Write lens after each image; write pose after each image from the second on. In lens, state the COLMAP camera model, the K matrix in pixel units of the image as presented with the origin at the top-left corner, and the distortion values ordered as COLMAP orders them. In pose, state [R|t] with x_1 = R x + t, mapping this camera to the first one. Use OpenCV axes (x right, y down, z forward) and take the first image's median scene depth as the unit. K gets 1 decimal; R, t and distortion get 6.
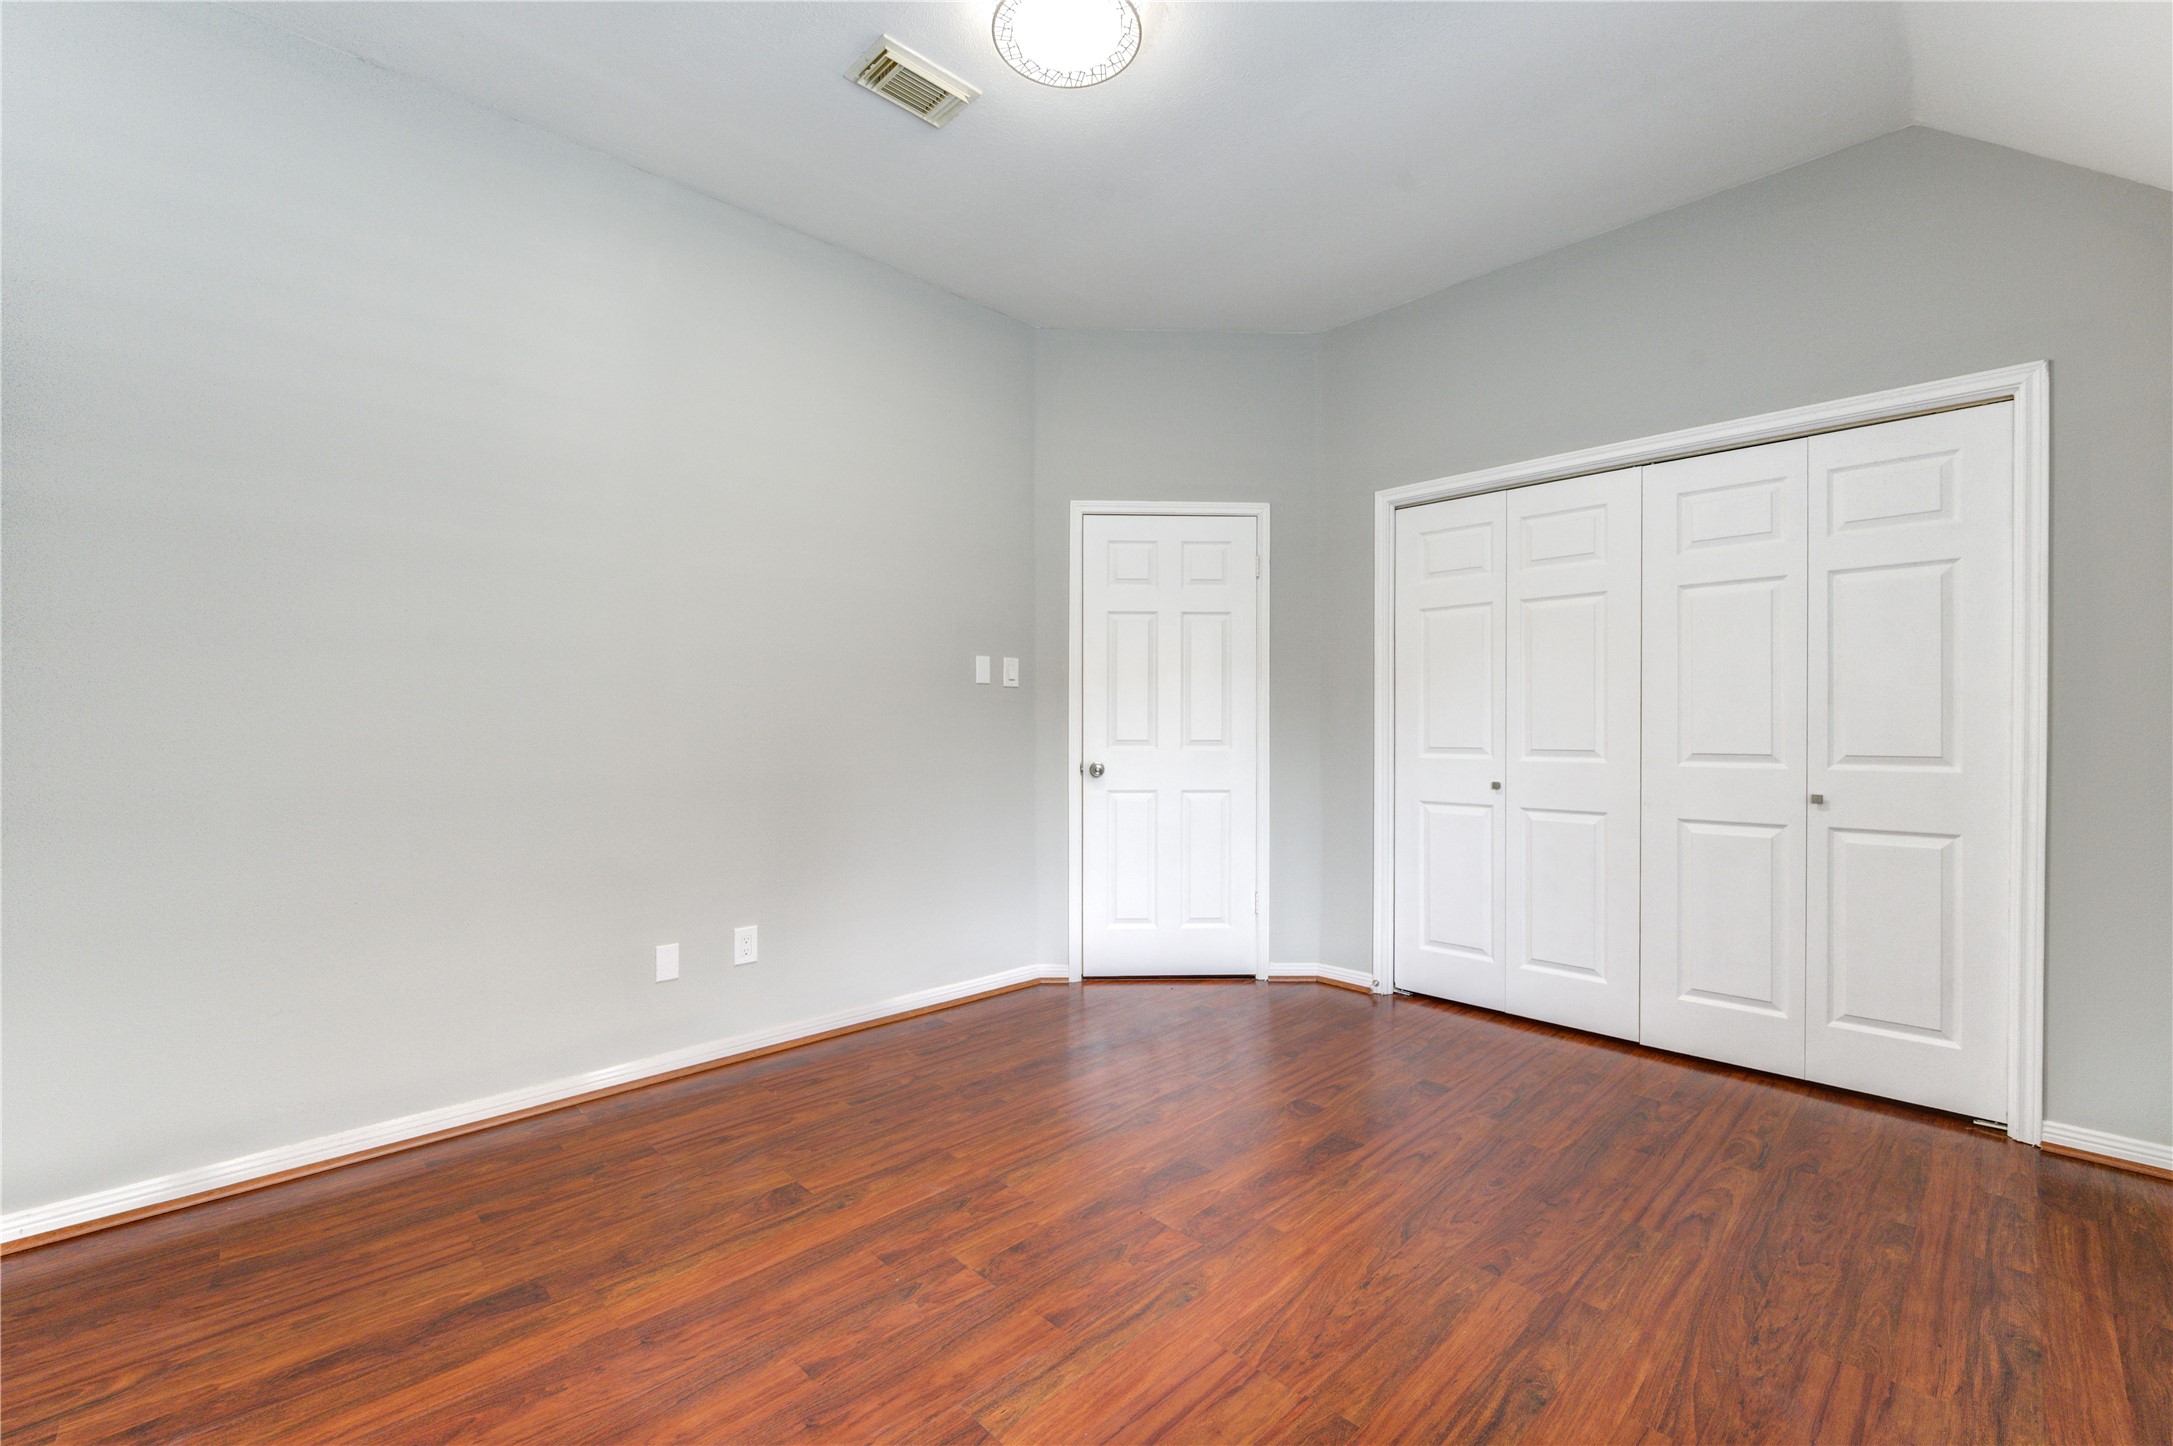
lens RADIAL K [[897.4, 0, 1091.0], [0, 897.4, 727.8], [0, 0, 1]] dist [-0.001425, -0.000102]
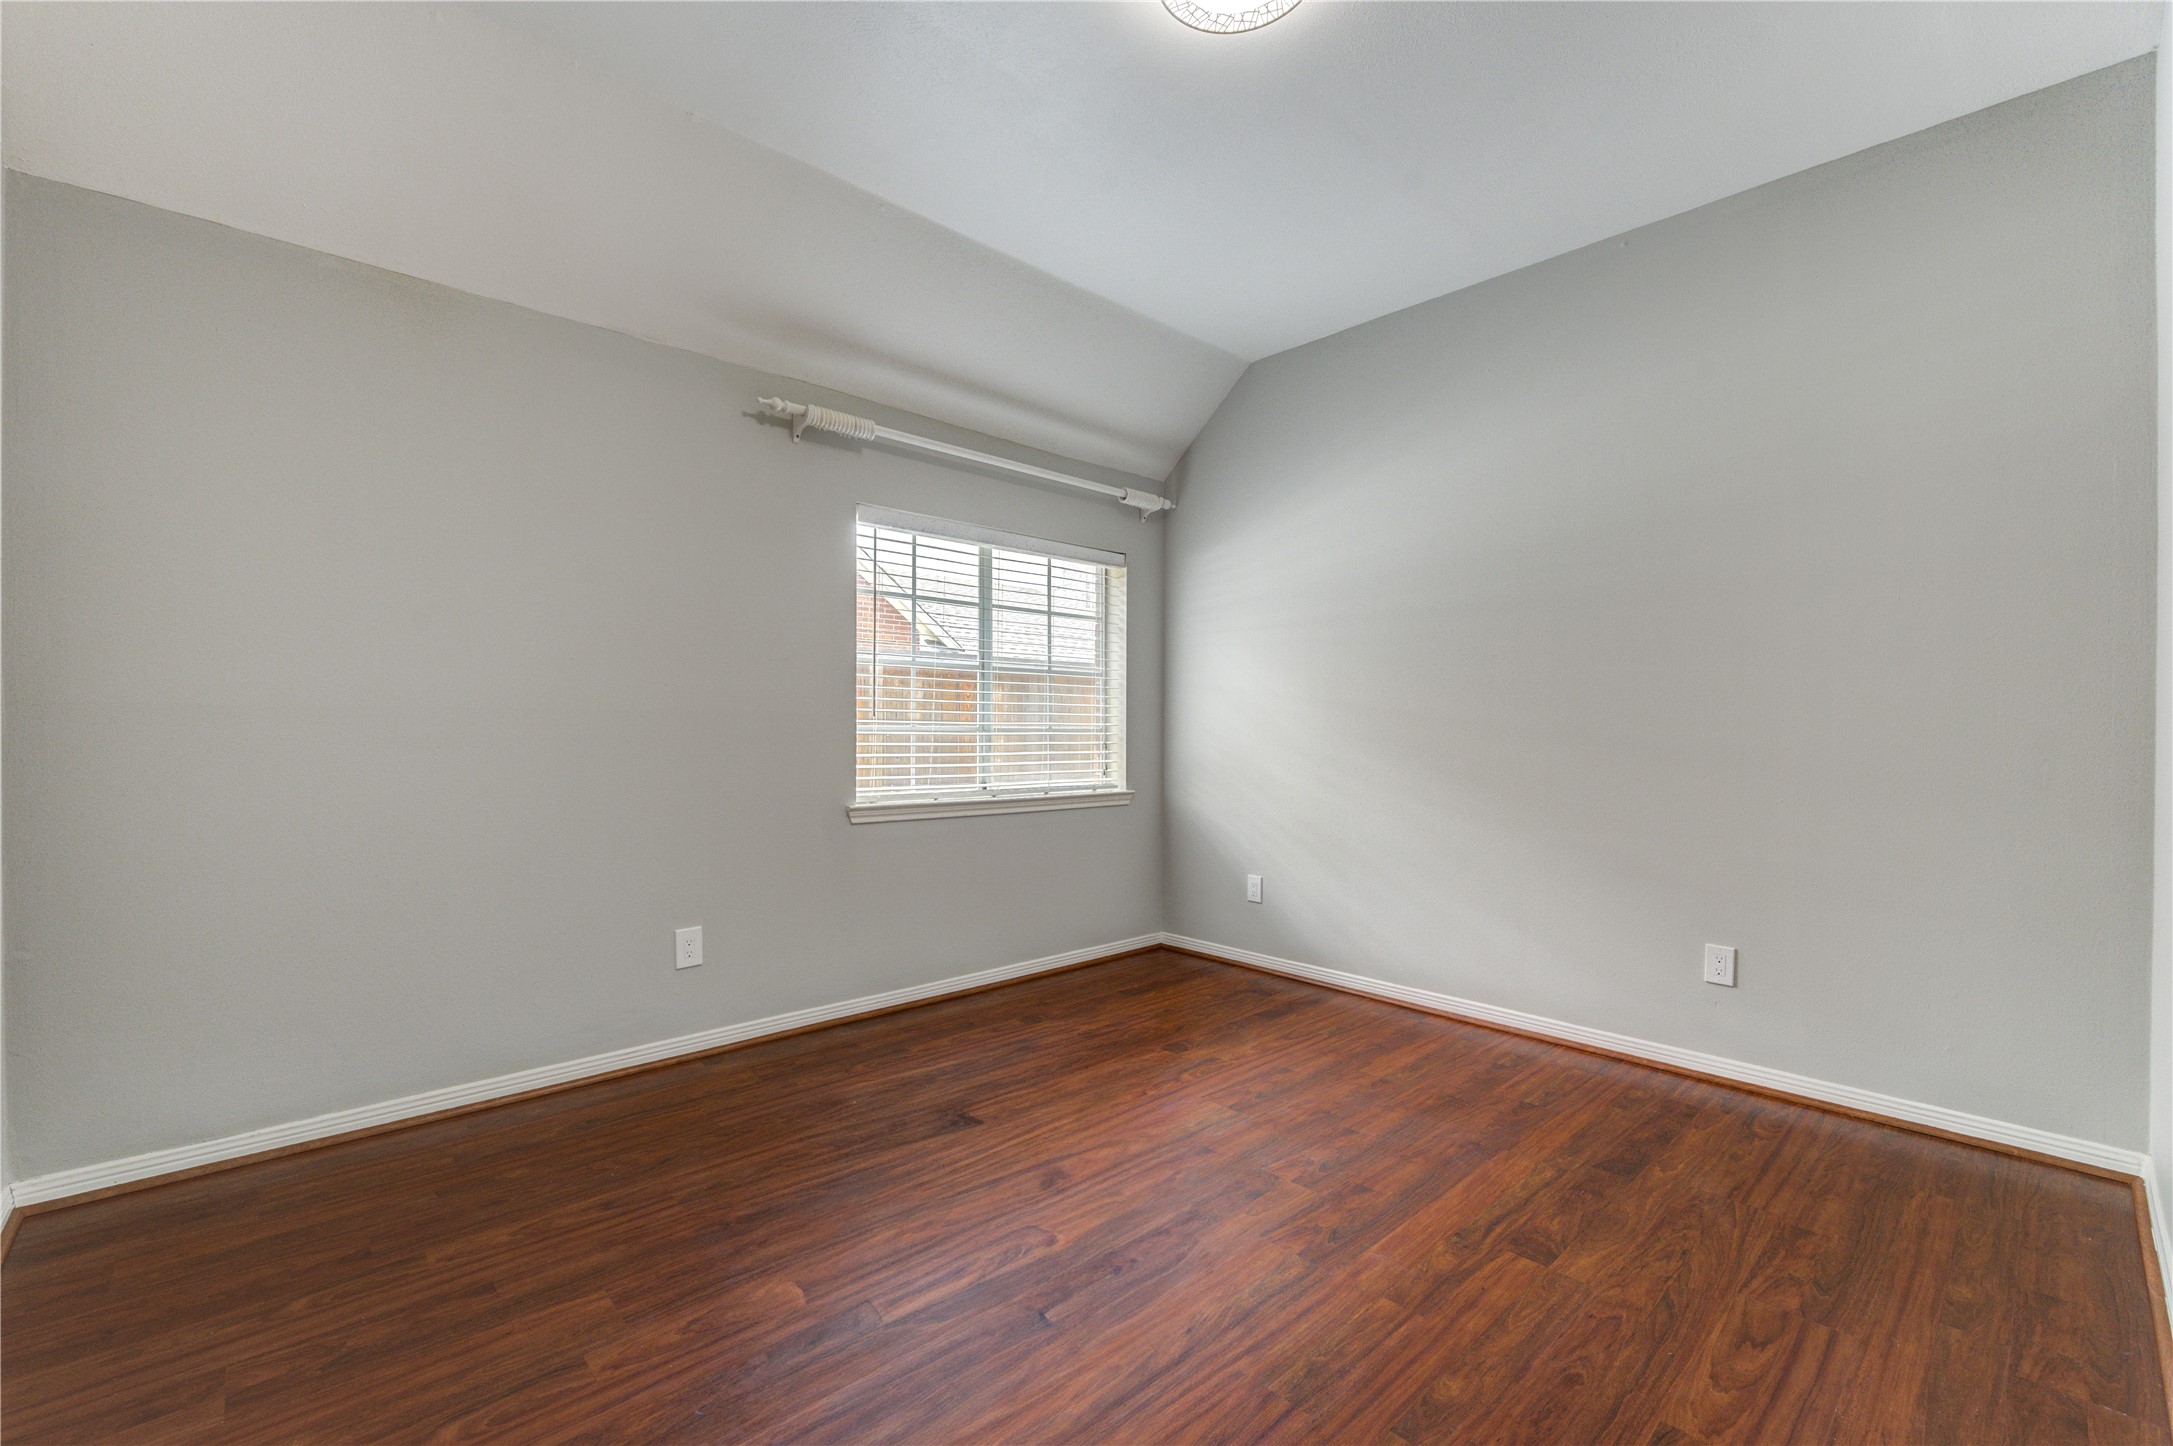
lens RADIAL K [[897.4, 0, 1091.0], [0, 897.4, 727.8], [0, 0, 1]] dist [-0.001425, -0.000102]
pose [[-0.999895, -0.006302, 0.013046, 0.115247], [-0.006250, 0.999973, 0.003967, -0.014497], [-0.013071, 0.003885, -0.999907, 2.117949]]
